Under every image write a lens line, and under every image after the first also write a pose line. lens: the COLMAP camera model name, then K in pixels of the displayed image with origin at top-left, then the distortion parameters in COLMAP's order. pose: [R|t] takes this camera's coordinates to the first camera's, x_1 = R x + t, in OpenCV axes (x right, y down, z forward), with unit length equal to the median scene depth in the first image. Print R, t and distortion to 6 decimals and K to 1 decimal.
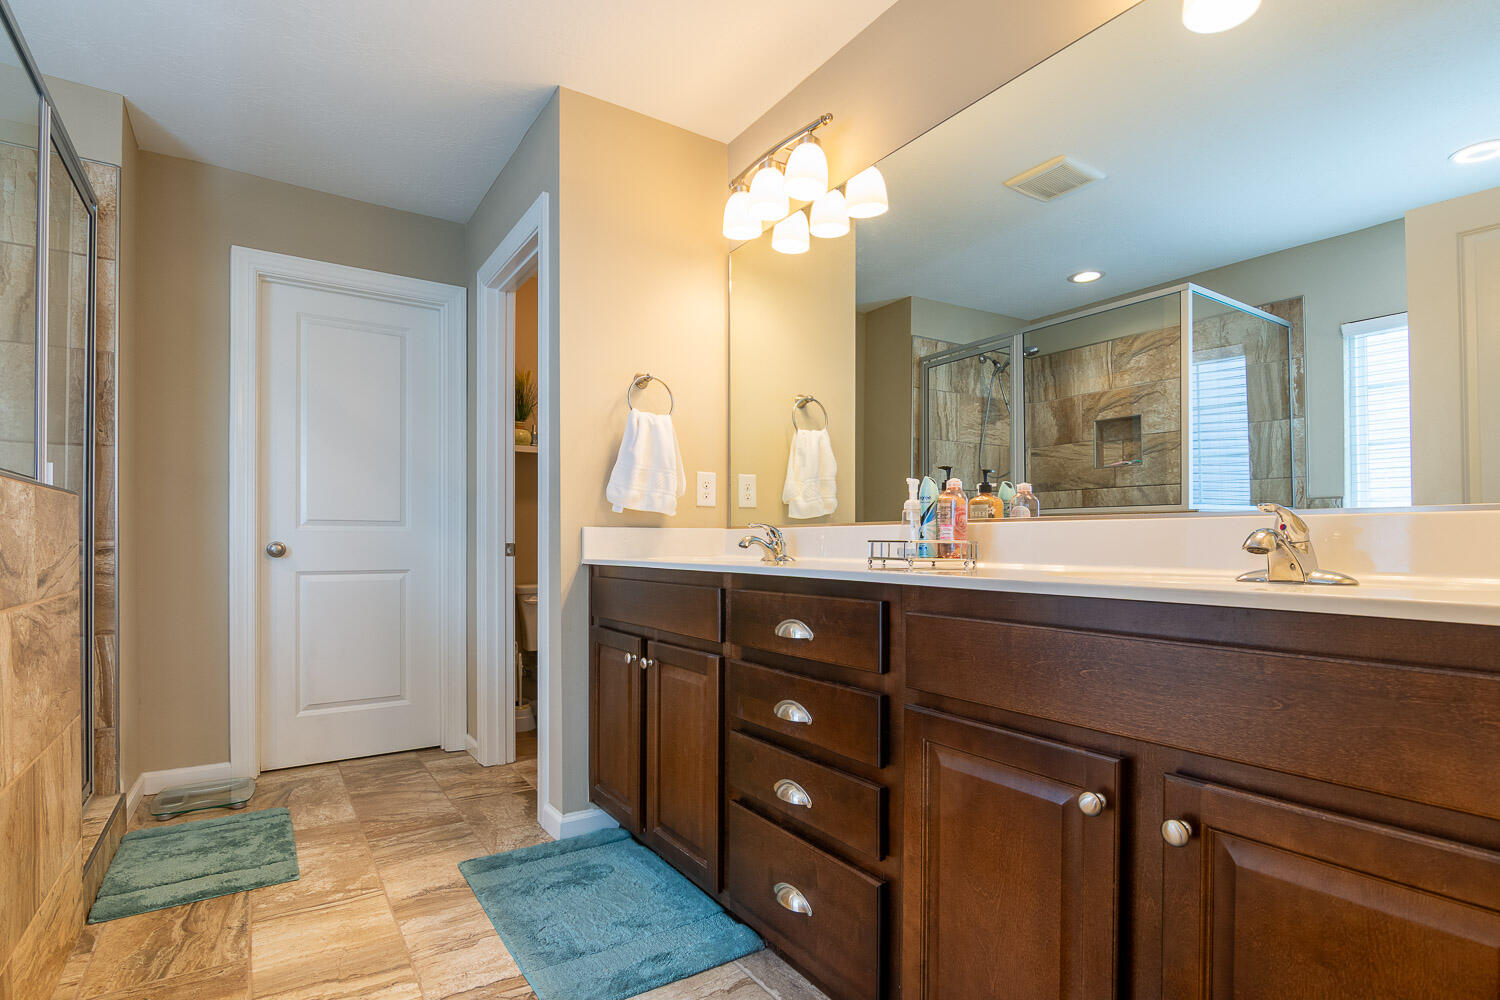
lens RADIAL K [[729.6, 0, 750.0], [0, 729.6, 542.8], [0, 0, 1]] dist [-0.008352, -0.002284]
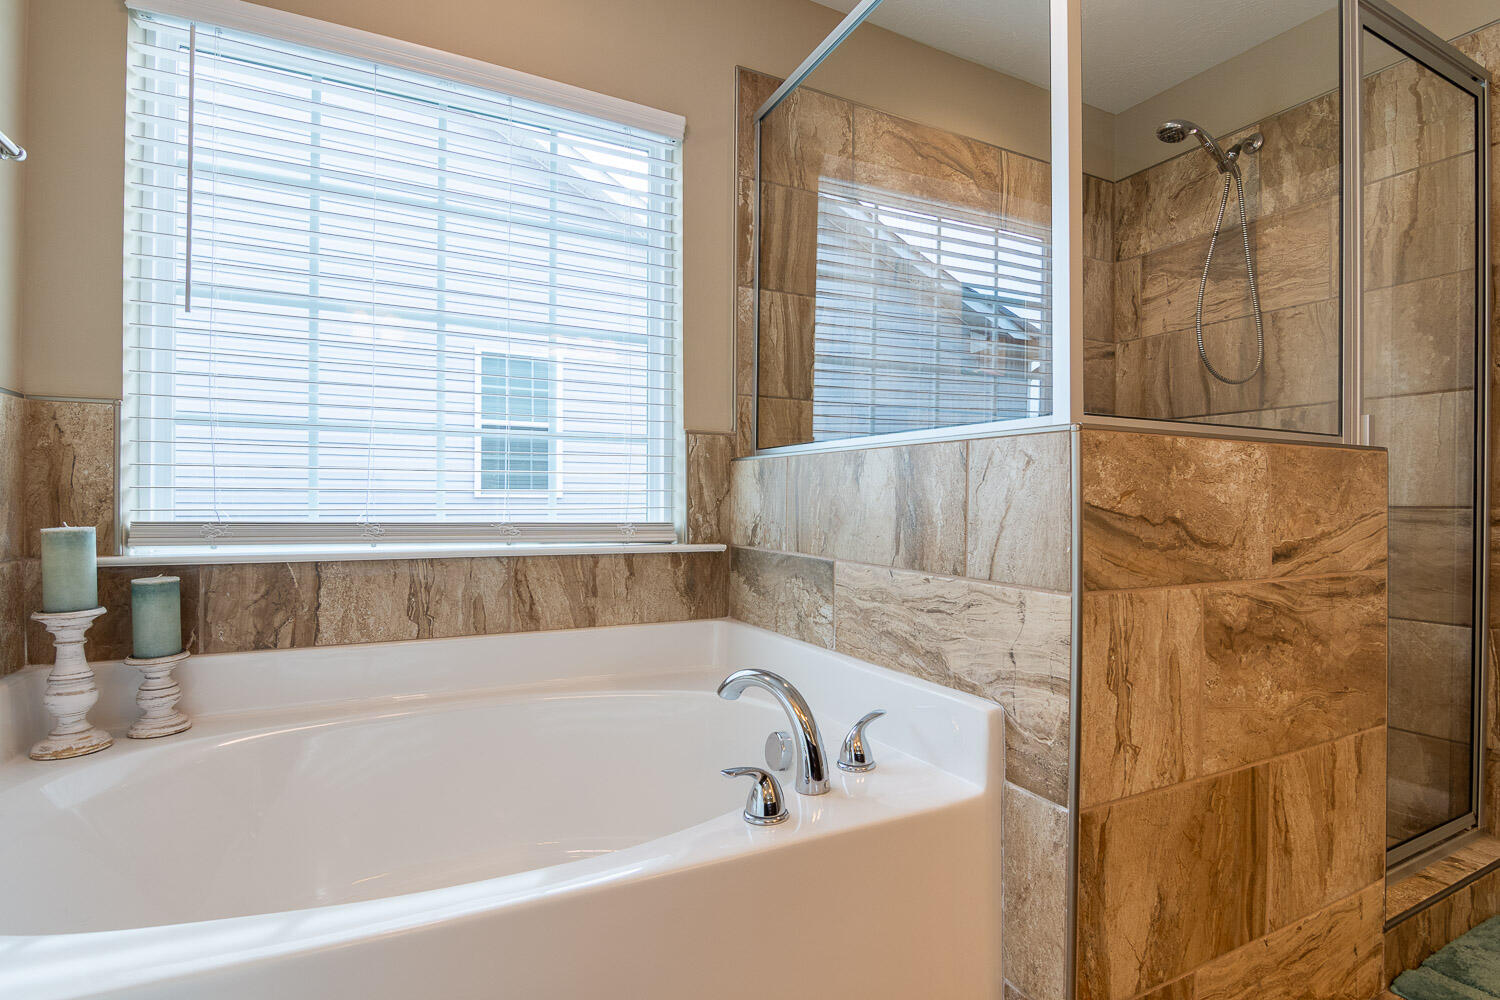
lens RADIAL K [[729.6, 0, 750.9], [0, 729.6, 505.5], [0, 0, 1]] dist [-0.008352, -0.002284]
pose [[-0.116937, 0.000454, -0.993139, -0.056911], [-0.003867, 0.999992, 0.000912, -0.003963], [0.993132, 0.003947, -0.116934, 0.461707]]
